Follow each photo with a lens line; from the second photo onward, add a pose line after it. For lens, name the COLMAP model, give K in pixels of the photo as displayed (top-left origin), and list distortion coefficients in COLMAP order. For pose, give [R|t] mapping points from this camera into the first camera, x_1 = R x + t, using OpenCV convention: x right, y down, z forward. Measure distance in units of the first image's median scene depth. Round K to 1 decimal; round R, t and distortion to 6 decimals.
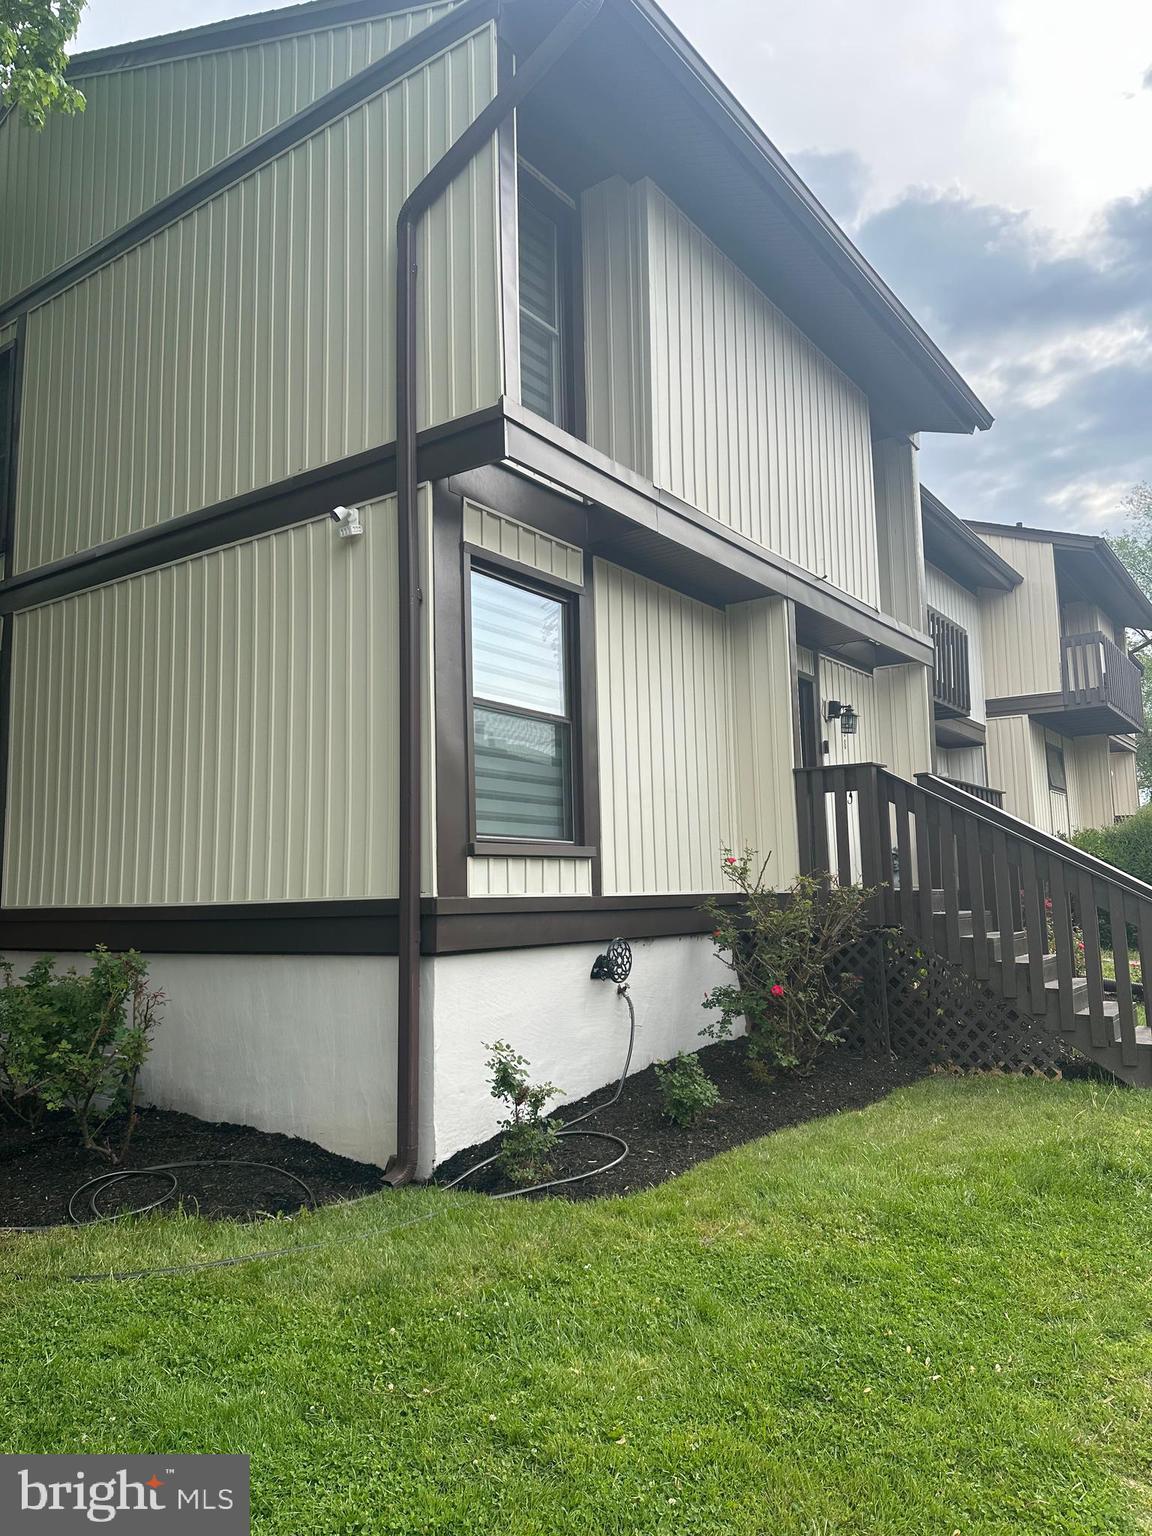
lens RADIAL K [[1069.0, 0, 572.8], [0, 1069.0, 769.0], [0, 0, 1]] dist [0.135192, -0.177509]
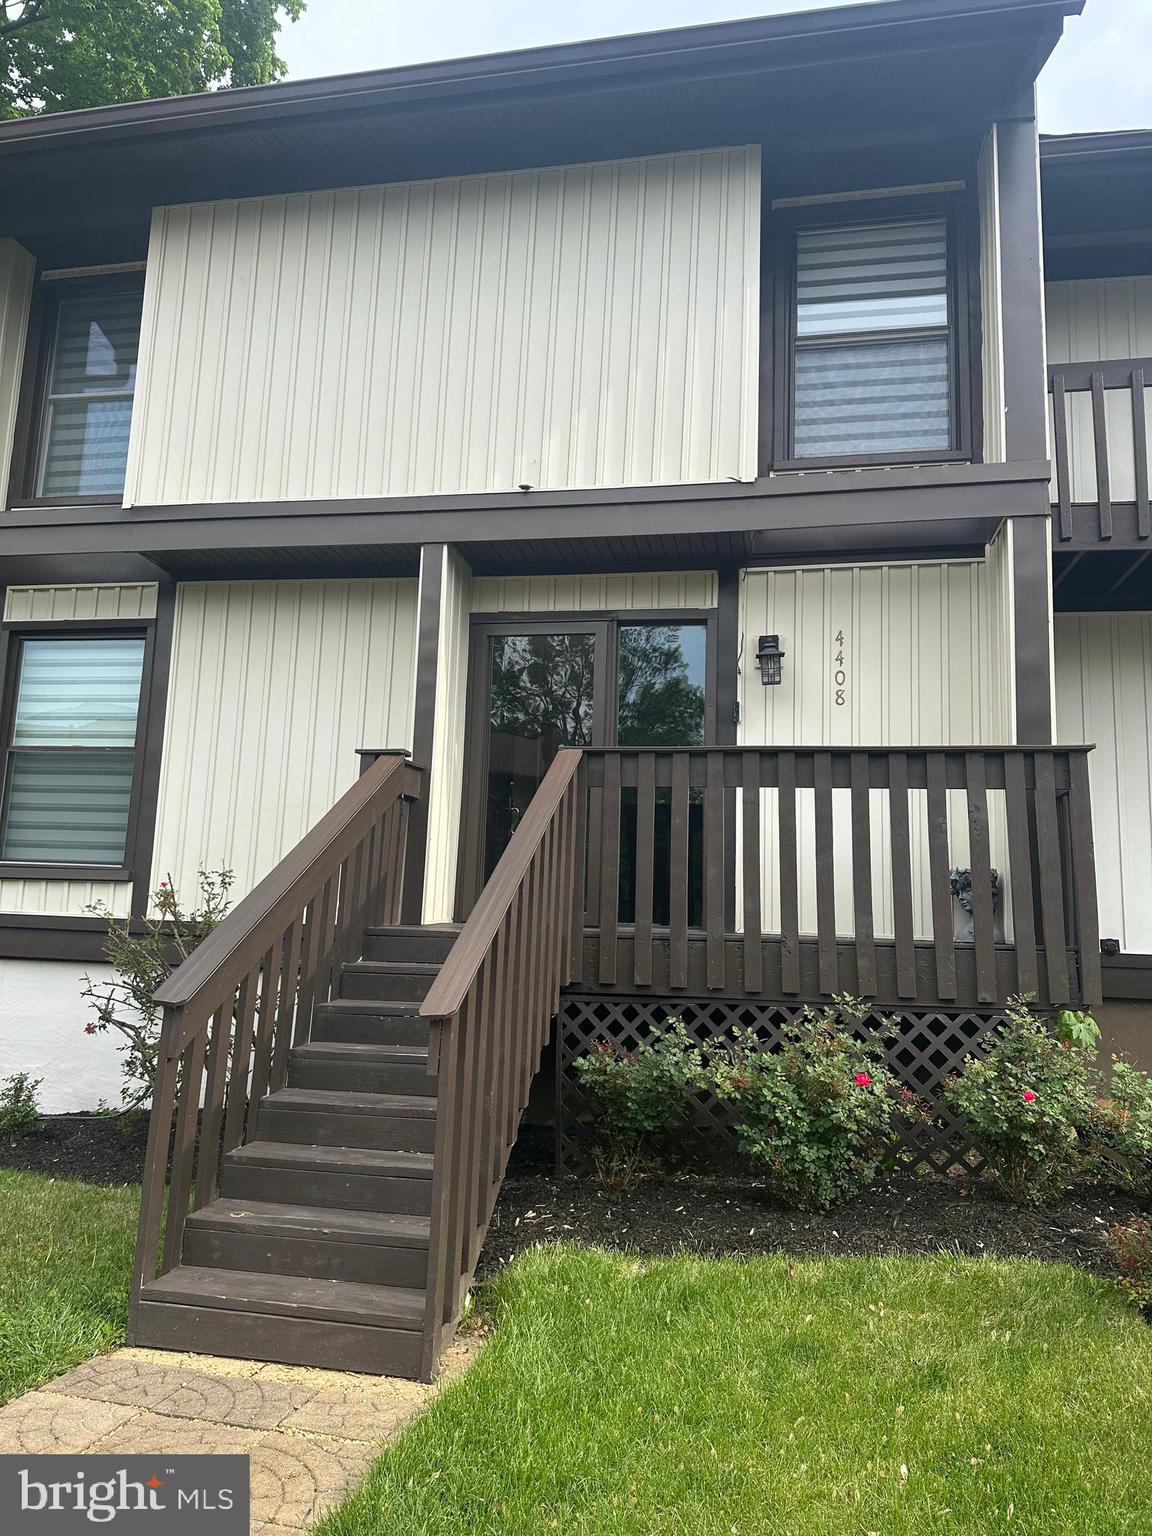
lens RADIAL K [[1069.0, 0, 572.8], [0, 1069.0, 769.0], [0, 0, 1]] dist [0.135192, -0.177509]
pose [[0.391685, -0.093999, -0.915285, 1.143223], [0.061526, 0.995217, -0.075879, 0.081515], [0.918040, -0.026593, 0.395595, 0.975469]]
